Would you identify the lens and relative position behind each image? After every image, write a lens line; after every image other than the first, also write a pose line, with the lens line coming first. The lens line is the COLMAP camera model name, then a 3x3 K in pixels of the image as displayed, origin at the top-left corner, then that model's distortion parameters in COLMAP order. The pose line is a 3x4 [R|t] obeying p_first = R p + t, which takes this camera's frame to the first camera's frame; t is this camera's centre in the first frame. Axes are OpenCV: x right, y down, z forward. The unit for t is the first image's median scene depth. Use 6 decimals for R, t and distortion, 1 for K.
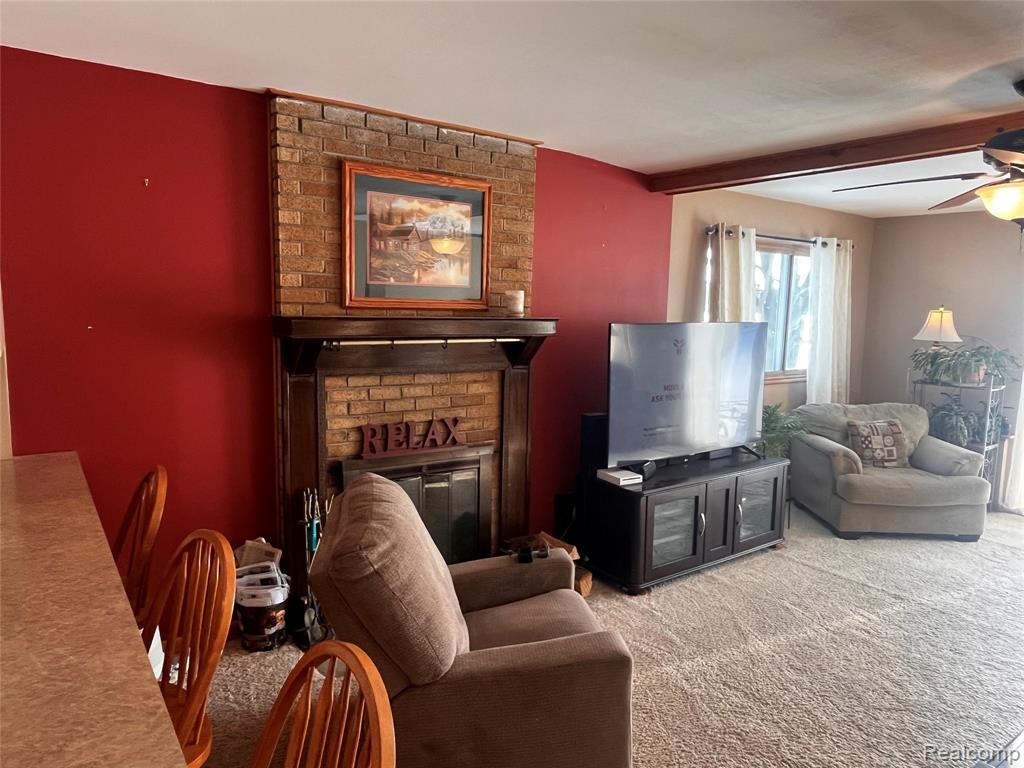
lens RADIAL K [[661.6, 0, 512.0], [0, 661.6, 384.0], [0, 0, 1]] dist [-0.016406, -0.001965]
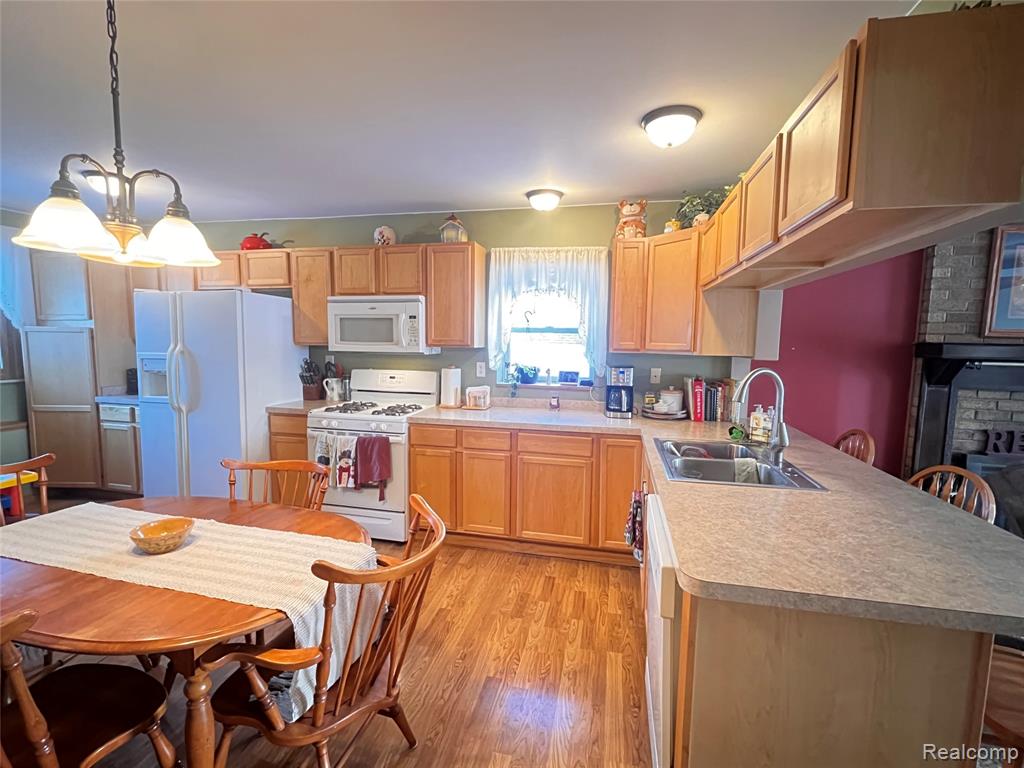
lens RADIAL K [[470.7, 0, 508.3], [0, 470.7, 383.8], [0, 0, 1]] dist [-0.001456, -0.000667]
pose [[0.668552, 0.060490, -0.741201, -0.160913], [-0.092020, 0.995756, -0.001736, 0.056036], [0.737950, 0.069366, 0.671281, -0.270466]]
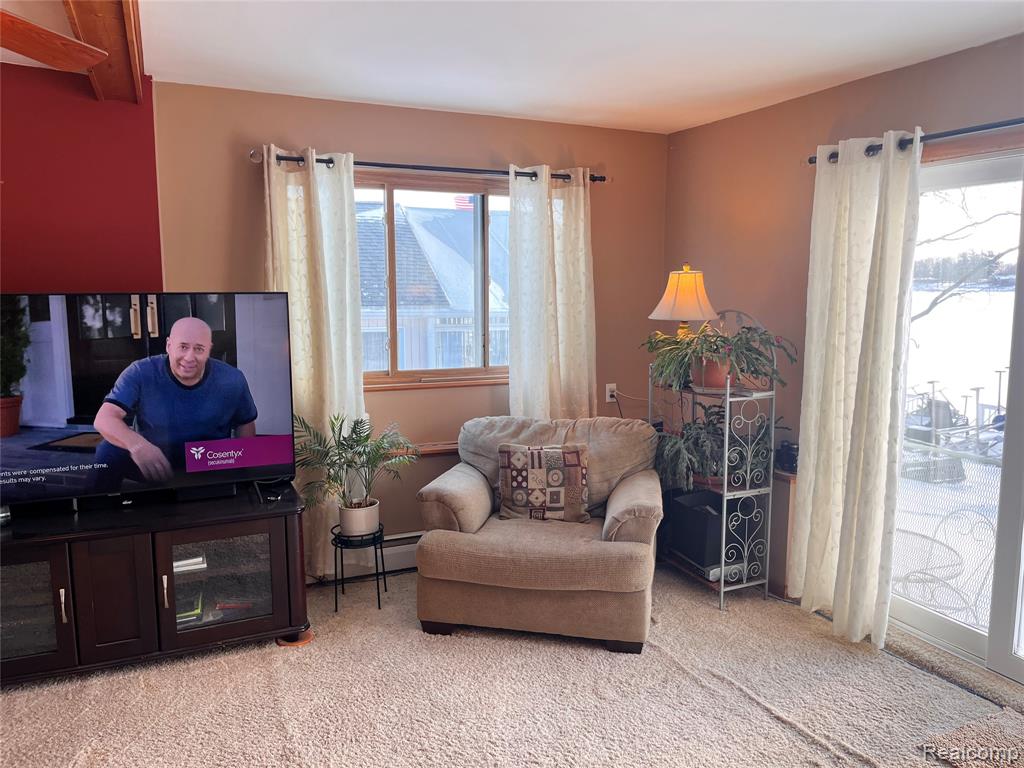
lens RADIAL K [[766.0, 0, 509.1], [0, 766.0, 384.6], [0, 0, 1]] dist [0.080504, -0.103129]
pose [[0.981097, 0.003390, -0.193487, 0.917992], [-0.003201, 0.999994, 0.001288, -0.005442], [0.193490, -0.000644, 0.981102, 0.363232]]
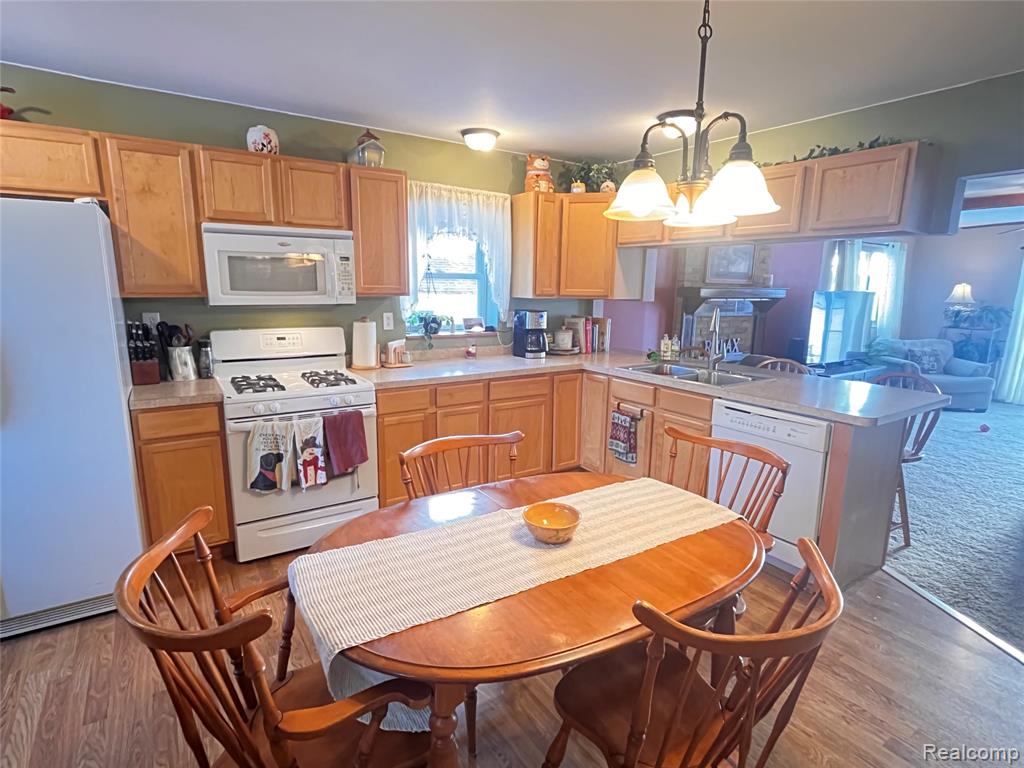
lens RADIAL K [[528.6, 0, 509.6], [0, 528.6, 385.2], [0, 0, 1]] dist [-0.004365, -0.000911]
pose [[0.999426, 0.002313, -0.033790, -0.709036], [-0.000018, 0.997702, 0.067760, 0.082142], [0.033870, -0.067720, 0.997129, -0.629880]]
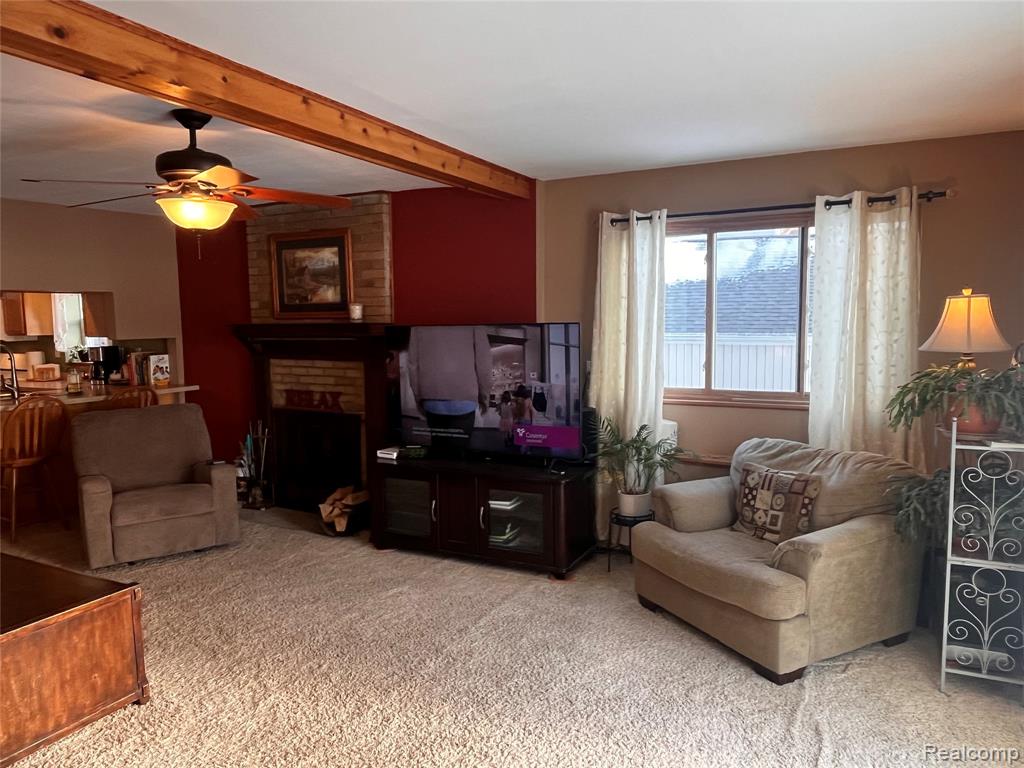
lens RADIAL K [[696.5, 0, 512.0], [0, 696.5, 384.0], [0, 0, 1]] dist [-0.002953, -0.001746]
pose [[0.469418, 0.054571, -0.881288, 1.430513], [-0.085016, 0.996245, 0.016405, -0.024203], [0.878874, 0.067222, 0.472294, 0.599726]]
